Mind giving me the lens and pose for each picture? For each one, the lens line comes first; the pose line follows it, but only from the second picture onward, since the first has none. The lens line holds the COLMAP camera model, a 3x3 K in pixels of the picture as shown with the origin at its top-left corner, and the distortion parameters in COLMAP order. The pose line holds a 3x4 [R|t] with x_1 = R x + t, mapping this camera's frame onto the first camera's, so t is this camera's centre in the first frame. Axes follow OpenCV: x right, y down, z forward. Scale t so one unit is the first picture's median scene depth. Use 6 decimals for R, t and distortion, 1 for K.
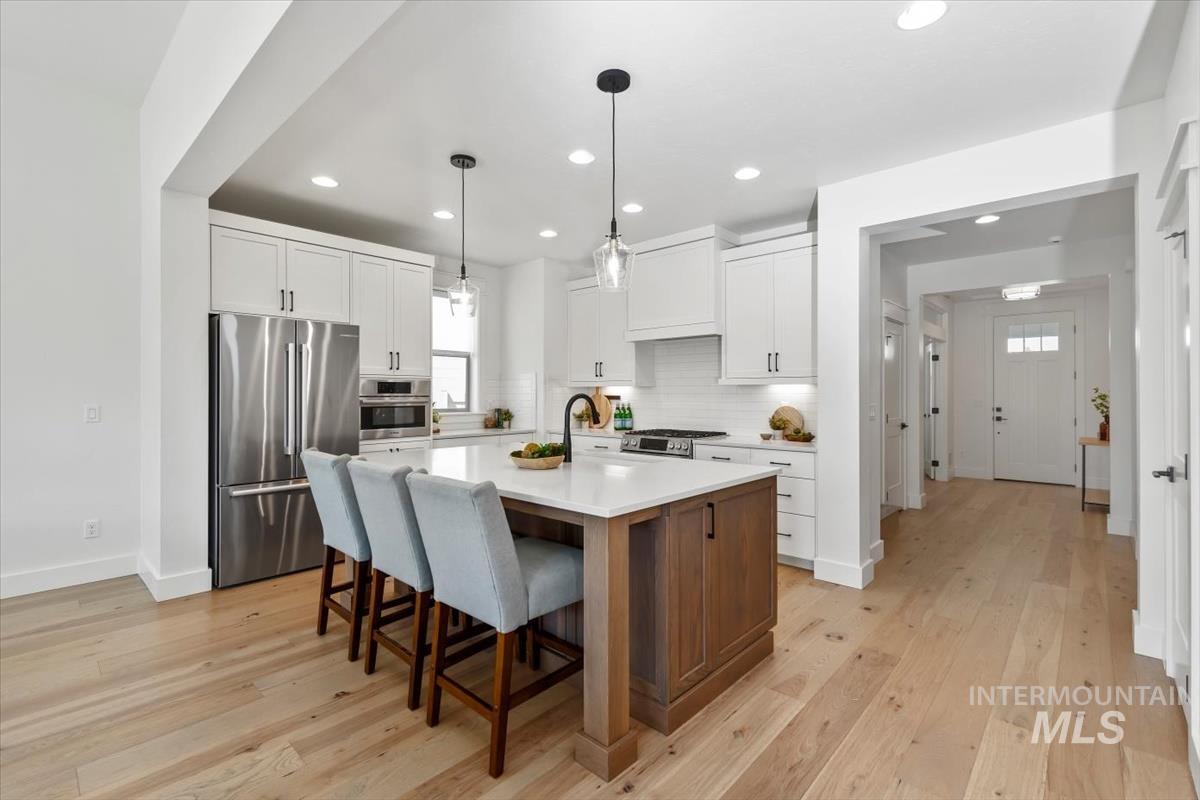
lens RADIAL K [[538.1, 0, 595.3], [0, 538.1, 391.7], [0, 0, 1]] dist [0.001379, 0.000204]
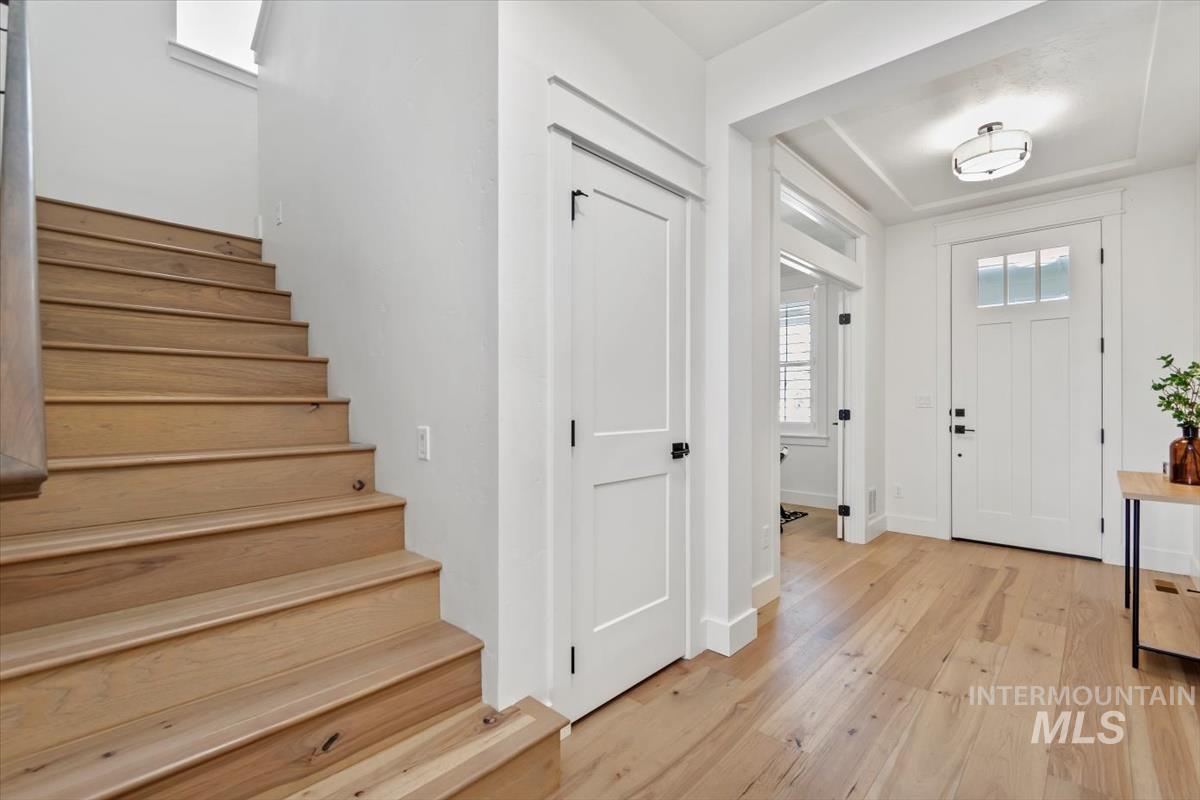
lens RADIAL K [[534.9, 0, 600.0], [0, 534.9, 400.0], [0, 0, 1]] dist [0.002113, -0.000550]
pose [[0.999993, -0.000707, -0.003787, 0.564472], [0.000713, 0.999999, 0.001449, 0.028225], [0.003786, -0.001451, 0.999992, 0.664572]]
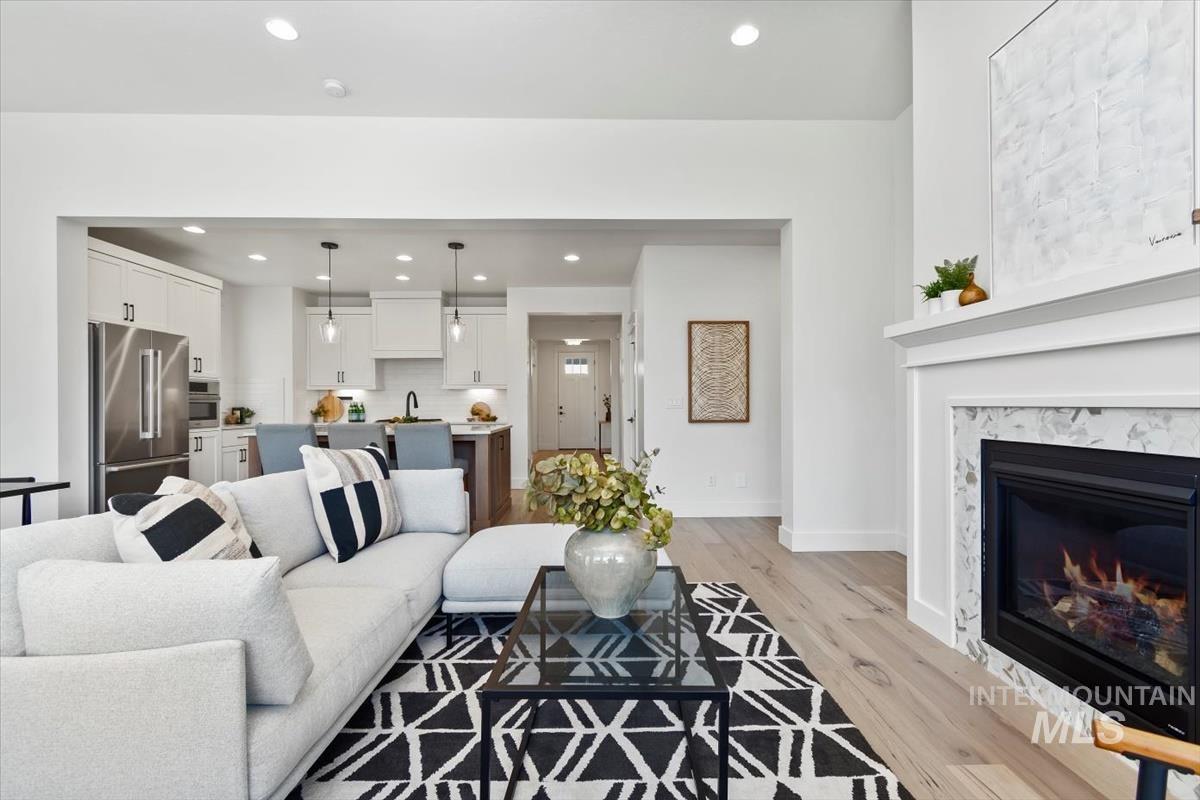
lens RADIAL K [[537.7, 0, 607.5], [0, 537.7, 406.3], [0, 0, 1]] dist [0.000081, -0.000383]
pose [[0.713806, -0.006703, 0.700312, -0.476803], [0.002304, 0.999971, 0.007224, 0.024937], [-0.700340, -0.003543, 0.713801, -0.442023]]
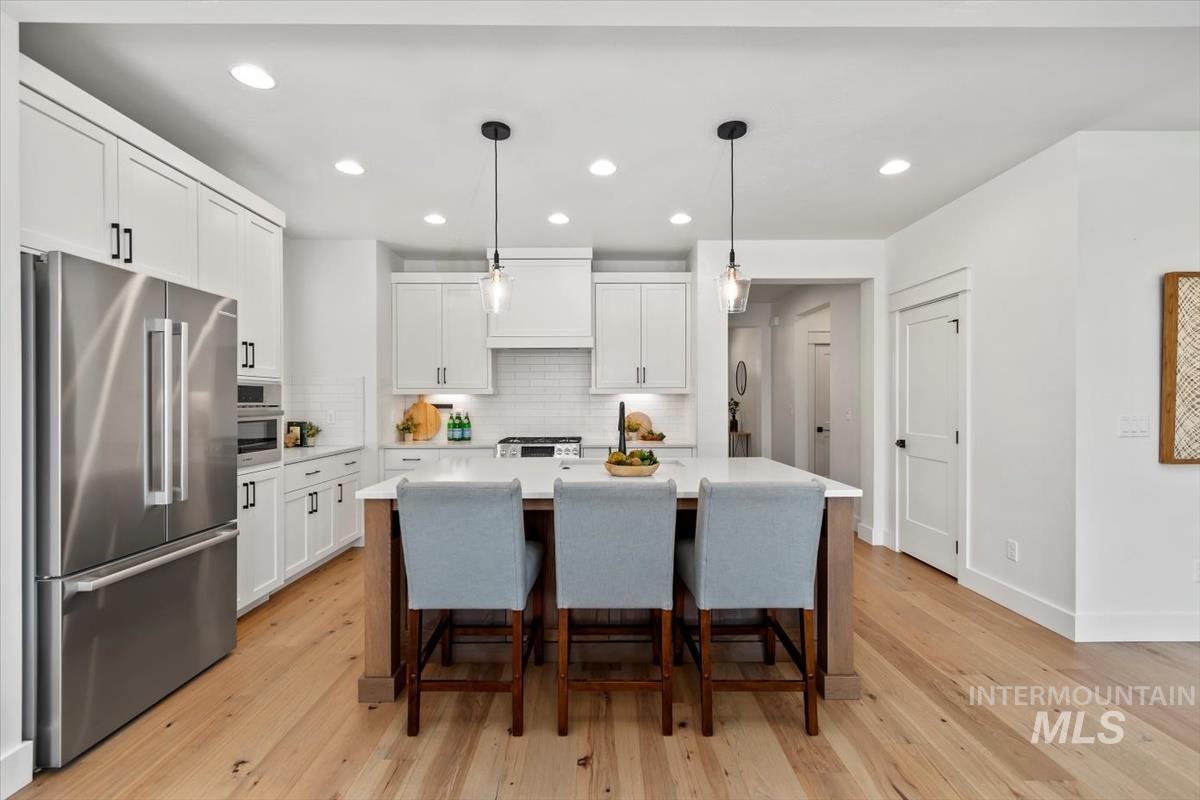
lens RADIAL K [[532.6, 0, 600.3], [0, 532.6, 405.5], [0, 0, 1]] dist [0.001986, 0.000389]
pose [[0.728092, -0.006942, 0.685444, -0.433646], [-0.000329, 0.999945, 0.010477, -0.000020], [-0.685479, -0.007853, 0.728050, 0.163766]]
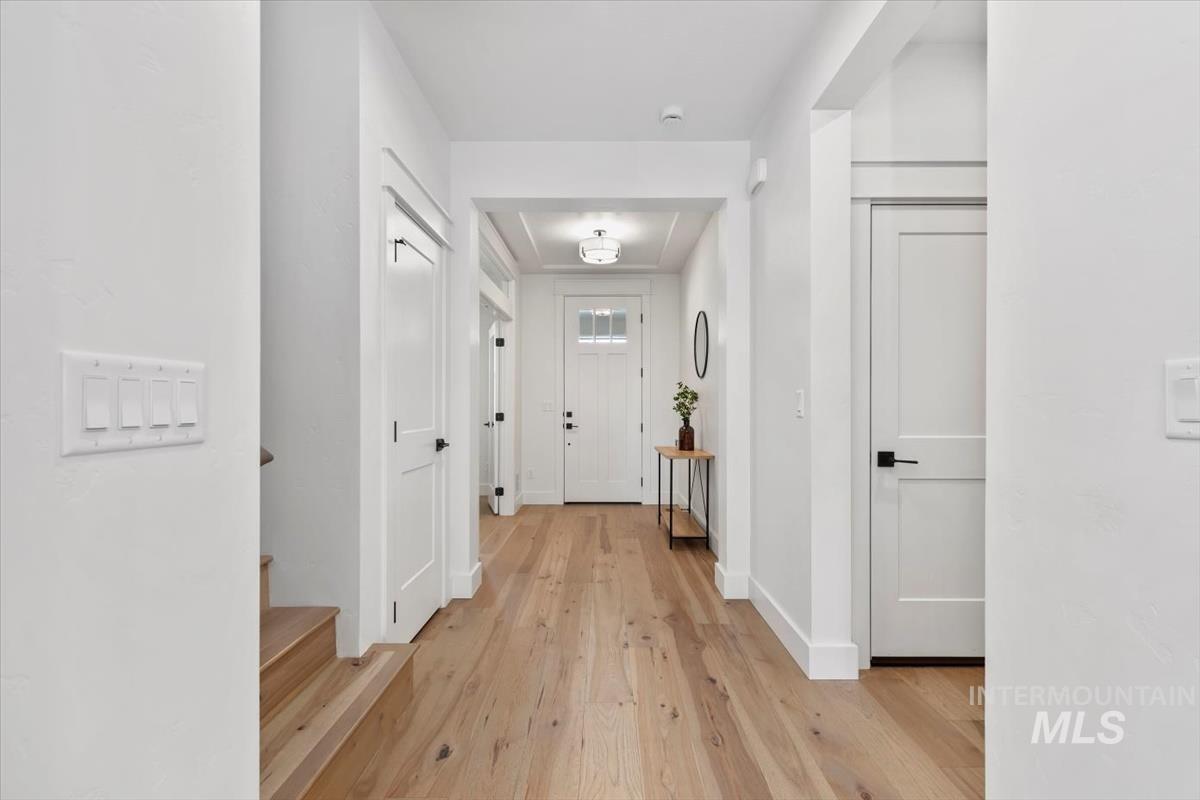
lens RADIAL K [[532.6, 0, 600.3], [0, 532.6, 405.5], [0, 0, 1]] dist [0.001986, 0.000389]
pose [[0.739331, 0.000784, 0.673342, 0.379154], [-0.002241, 0.999997, 0.001295, 0.027992], [-0.673339, -0.002466, 0.739330, 0.578451]]
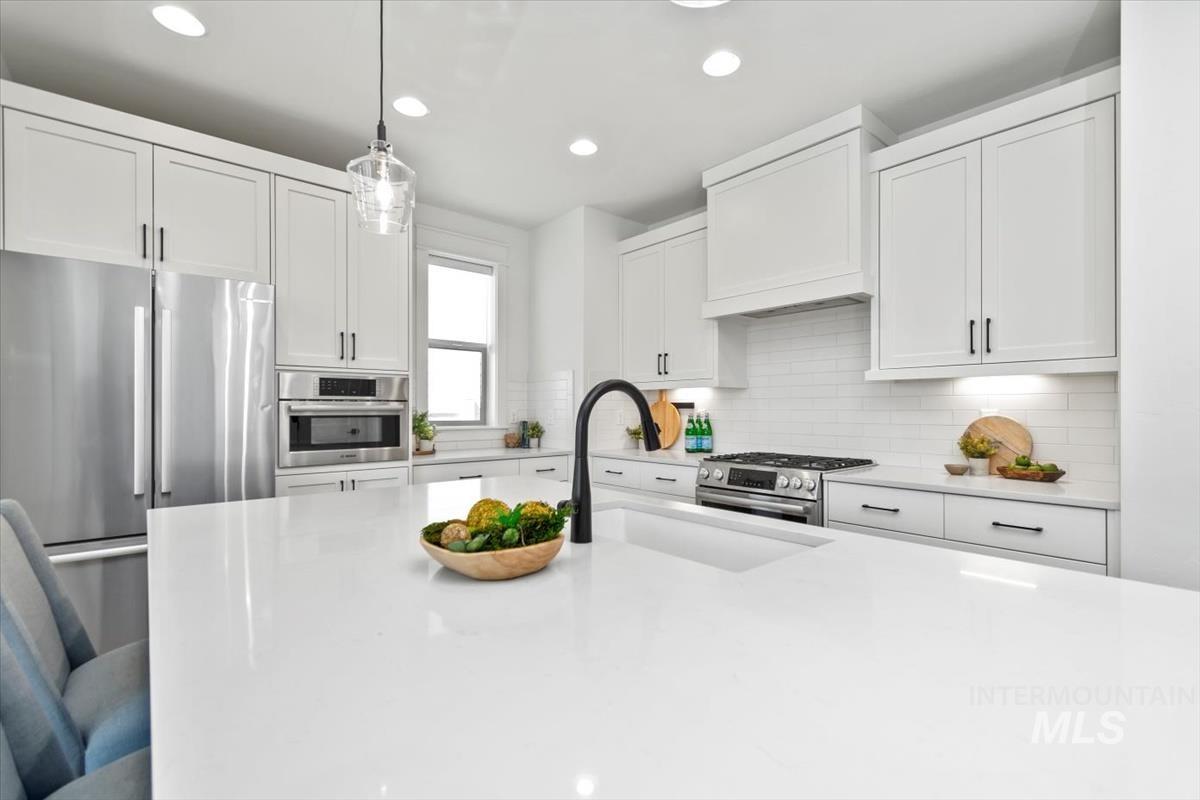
lens RADIAL K [[532.6, 0, 600.3], [0, 532.6, 405.5], [0, 0, 1]] dist [0.001986, 0.000389]
pose [[0.993473, -0.000372, -0.114064, 0.005044], [-0.000109, 0.999991, -0.004215, 0.014940], [0.114064, 0.004200, 0.993465, 0.330823]]
